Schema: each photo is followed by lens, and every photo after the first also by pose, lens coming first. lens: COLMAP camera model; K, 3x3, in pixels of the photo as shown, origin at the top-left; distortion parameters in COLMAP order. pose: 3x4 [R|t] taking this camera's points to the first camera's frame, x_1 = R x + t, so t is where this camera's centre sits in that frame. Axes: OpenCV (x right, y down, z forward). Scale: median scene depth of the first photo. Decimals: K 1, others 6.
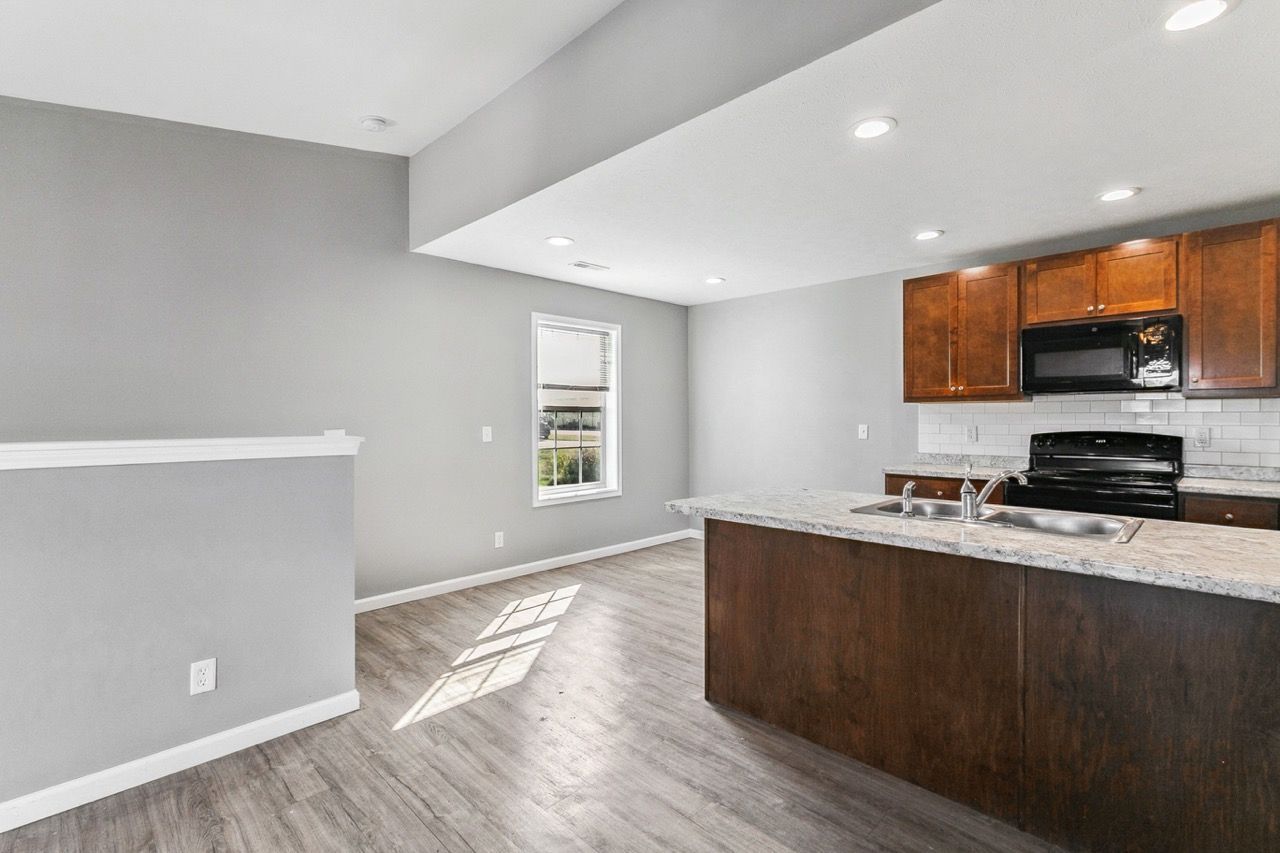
lens RADIAL K [[576.1, 0, 643.7], [0, 576.1, 421.2], [0, 0, 1]] dist [-0.002983, -0.001095]
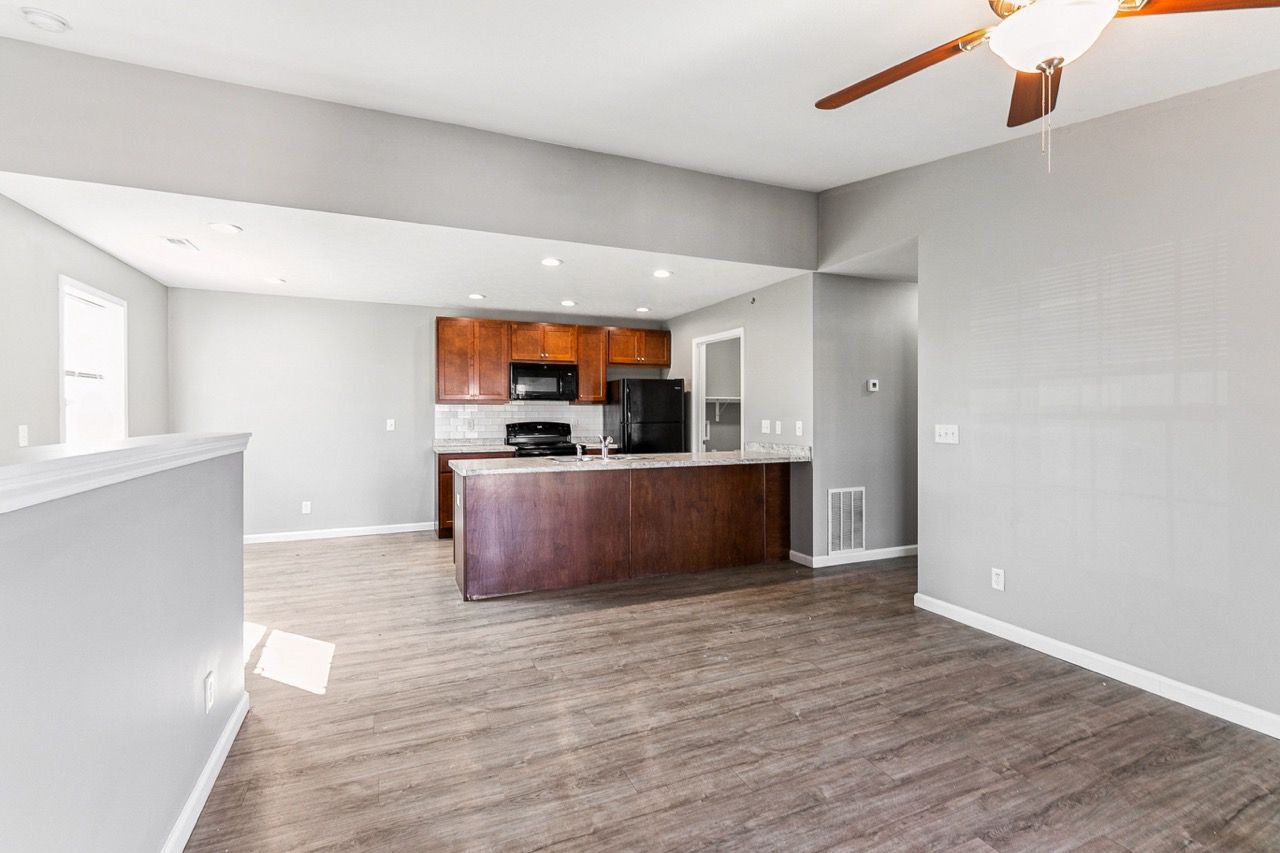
lens RADIAL K [[576.1, 0, 647.6], [0, 576.1, 419.8], [0, 0, 1]] dist [-0.002983, -0.001095]
pose [[0.367761, -0.007811, 0.929887, -0.837350], [0.005699, 0.999965, 0.006146, 0.002138], [-0.929903, 0.003039, 0.367793, 0.002686]]
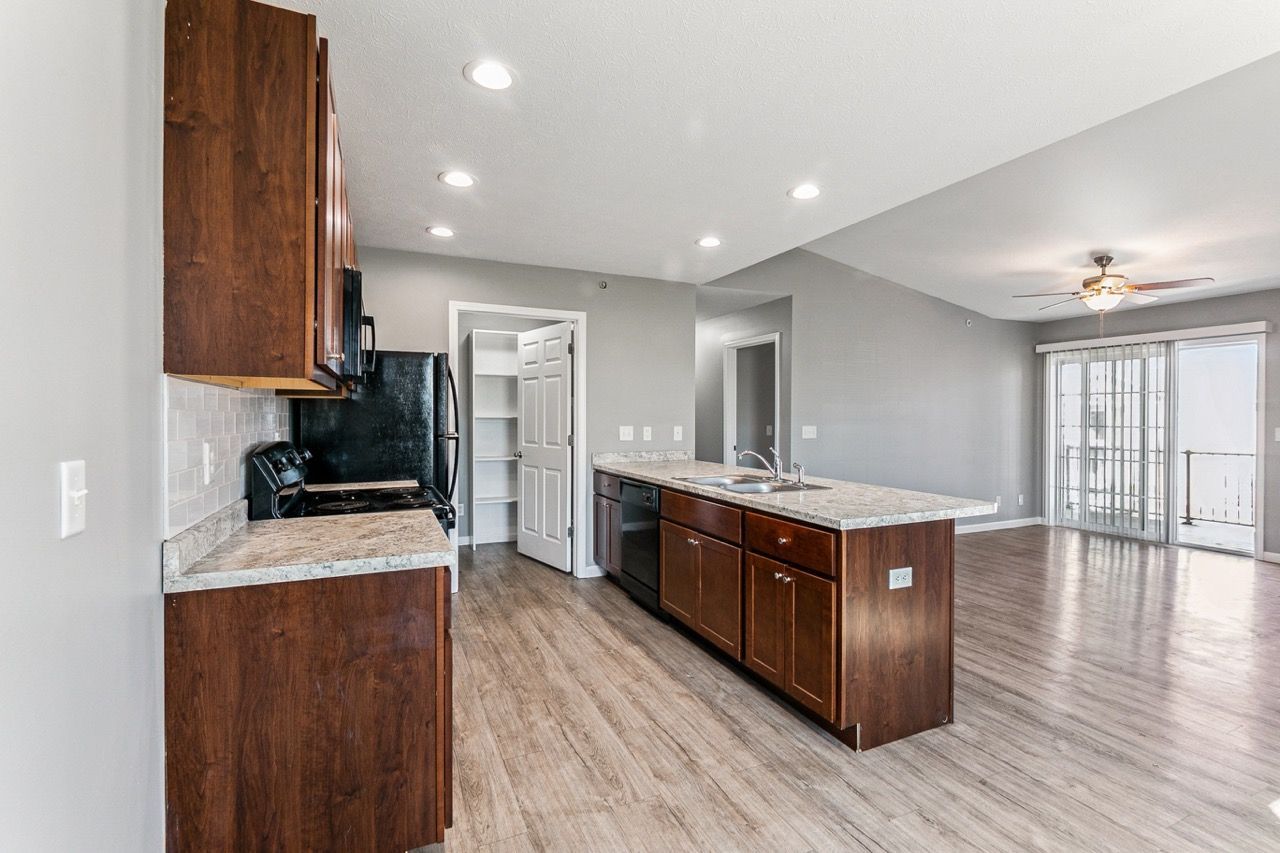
lens RADIAL K [[576.1, 0, 640.3], [0, 576.1, 423.9], [0, 0, 1]] dist [-0.002983, -0.001095]
pose [[-0.928429, 0.000006, 0.371510, 0.173655], [0.004956, 0.999911, 0.012369, -0.008106], [-0.371477, 0.013325, -0.928347, 1.538392]]
